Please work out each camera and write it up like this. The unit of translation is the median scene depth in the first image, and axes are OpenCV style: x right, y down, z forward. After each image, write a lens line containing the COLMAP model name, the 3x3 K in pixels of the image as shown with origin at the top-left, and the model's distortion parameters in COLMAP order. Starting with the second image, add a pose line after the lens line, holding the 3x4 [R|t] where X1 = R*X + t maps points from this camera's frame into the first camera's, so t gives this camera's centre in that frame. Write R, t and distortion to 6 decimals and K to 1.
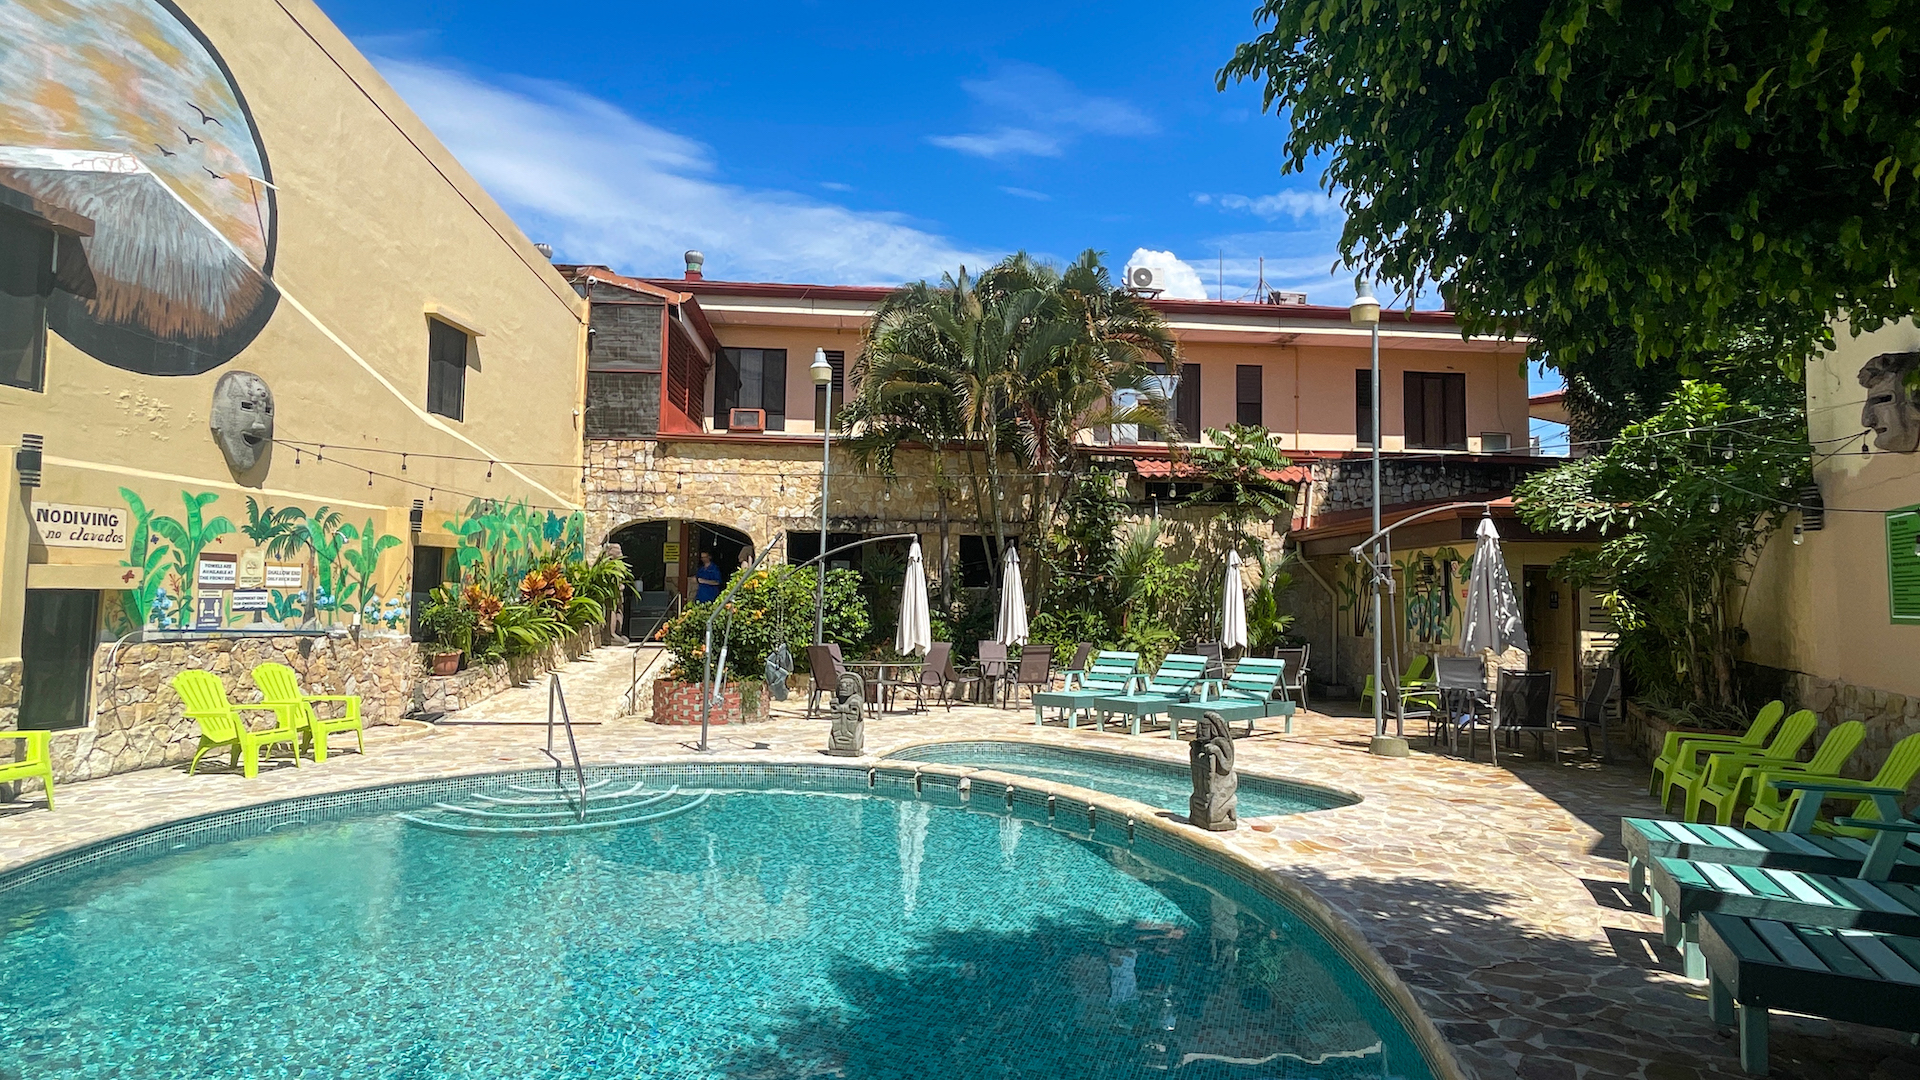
lens RADIAL K [[1054.3, 0, 960.3], [0, 1054.3, 531.0], [0, 0, 1]] dist [-0.008291, 0.001852]
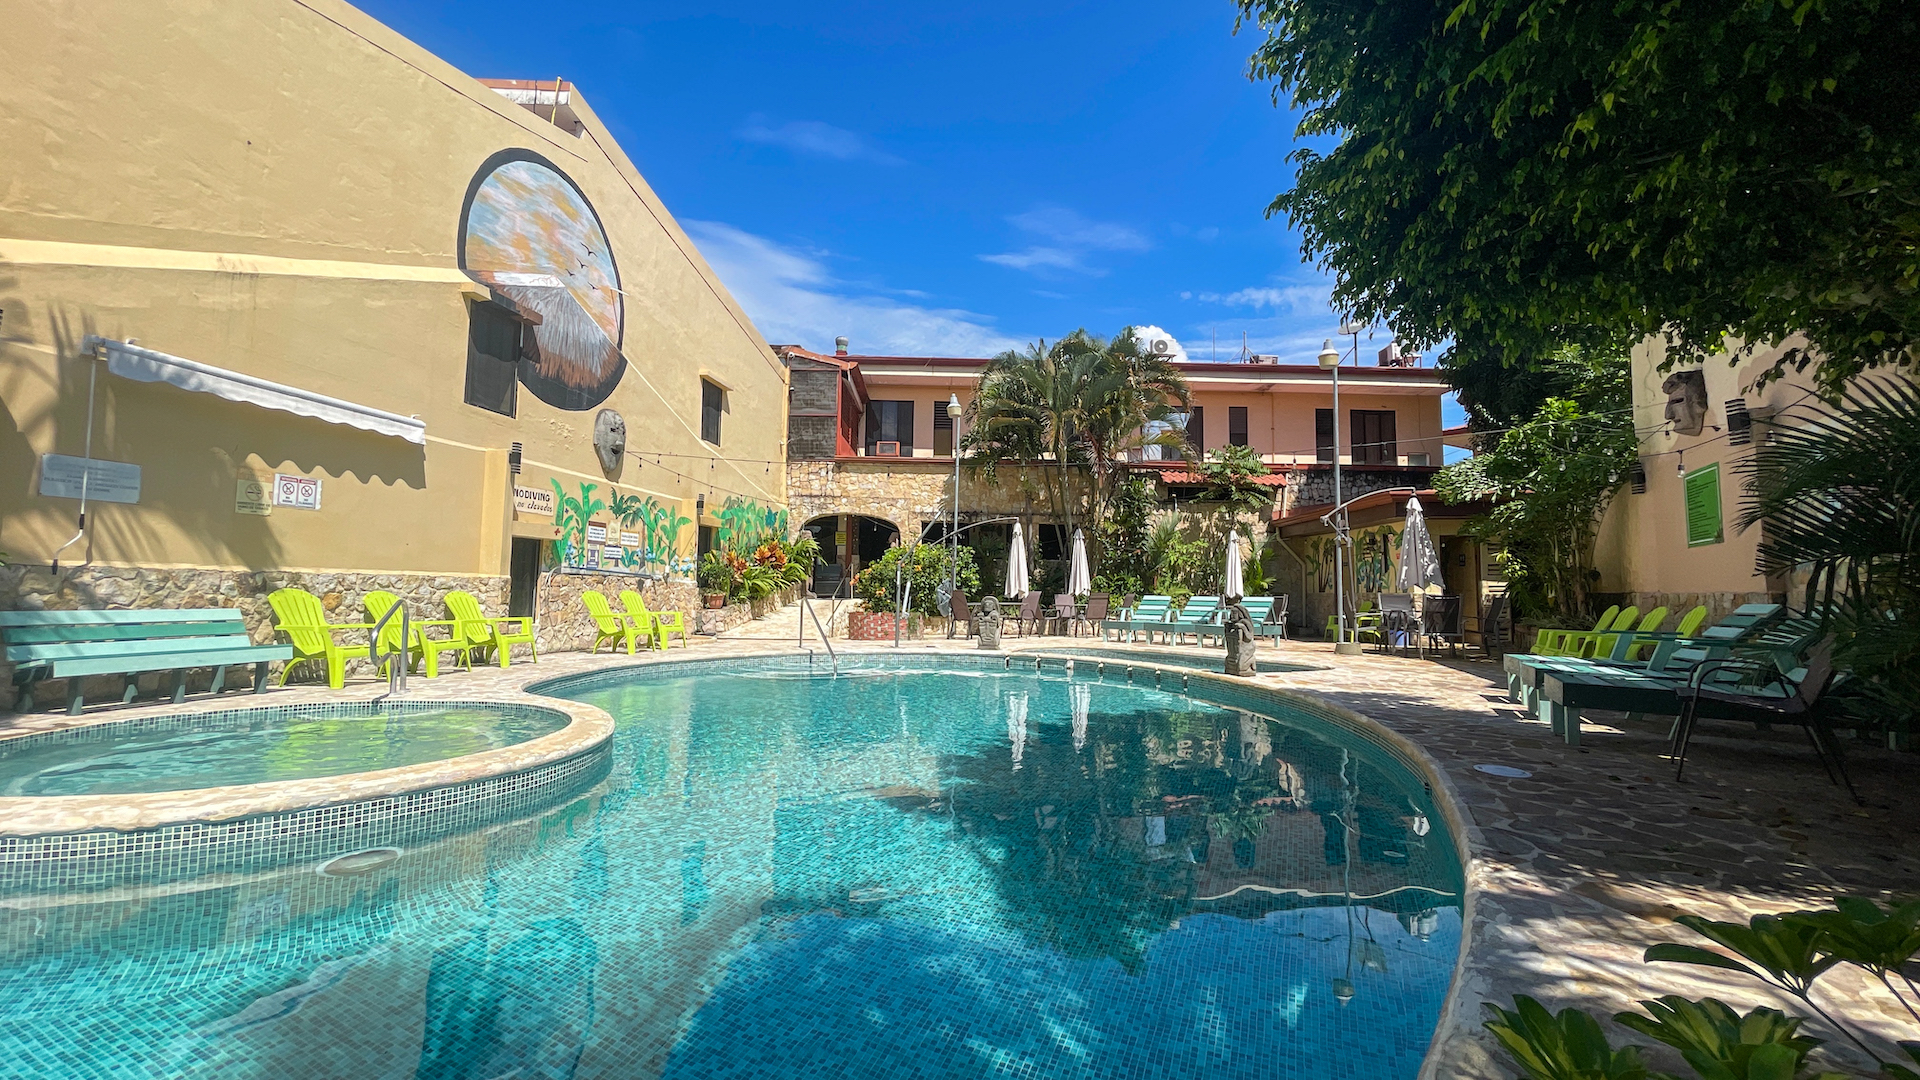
lens RADIAL K [[779.1, 0, 959.3], [0, 779.1, 531.7], [0, 0, 1]] dist [-0.008525, 0.004536]
pose [[0.998019, -0.006186, -0.062616, -0.067578], [0.005188, 0.999857, -0.016097, 0.048980], [0.062707, 0.015741, 0.997908, -0.127541]]
